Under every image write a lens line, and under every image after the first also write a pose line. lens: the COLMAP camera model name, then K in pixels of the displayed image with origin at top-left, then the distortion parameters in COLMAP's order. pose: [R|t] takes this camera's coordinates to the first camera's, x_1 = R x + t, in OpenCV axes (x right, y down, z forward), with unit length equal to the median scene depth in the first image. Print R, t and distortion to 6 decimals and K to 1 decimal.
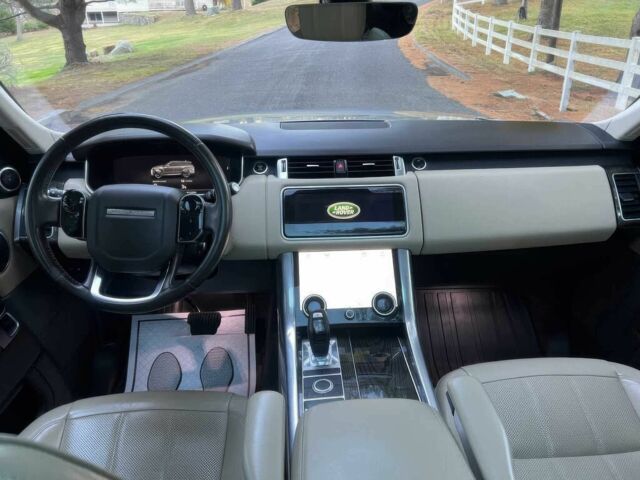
lens RADIAL K [[487.4, 0, 320.0], [0, 487.4, 240.0], [0, 0, 1]] dist [0.025279, -0.004508]
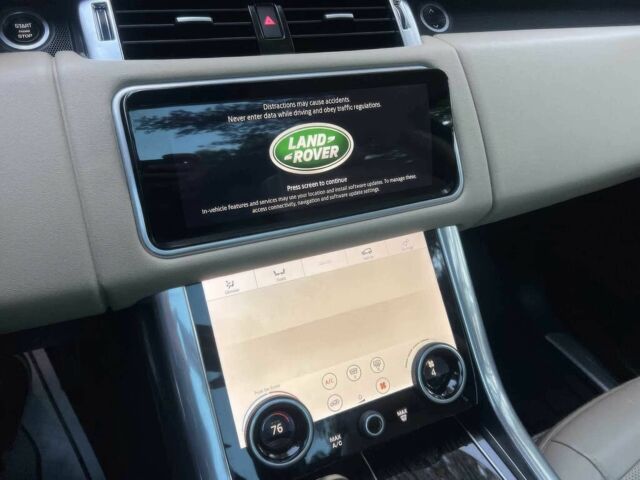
lens RADIAL K [[482.5, 0, 320.0], [0, 482.5, 240.0], [0, 0, 1]] dist [0.084632, -0.105156]
pose [[0.928413, -0.158222, 0.336178, -0.075708], [0.089364, 0.973327, 0.211302, -0.068224], [-0.360644, -0.166133, 0.917789, 0.644268]]
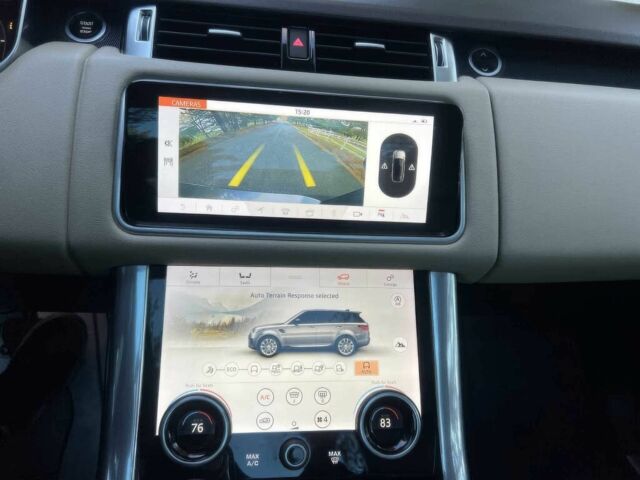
lens RADIAL K [[487.4, 0, 320.0], [0, 487.4, 240.0], [0, 0, 1]] dist [0.025279, -0.004508]
pose [[0.993596, 0.063809, 0.093253, 0.034423], [-0.073145, 0.992256, 0.100390, -0.037897], [-0.086125, -0.106568, 0.990568, 0.619526]]
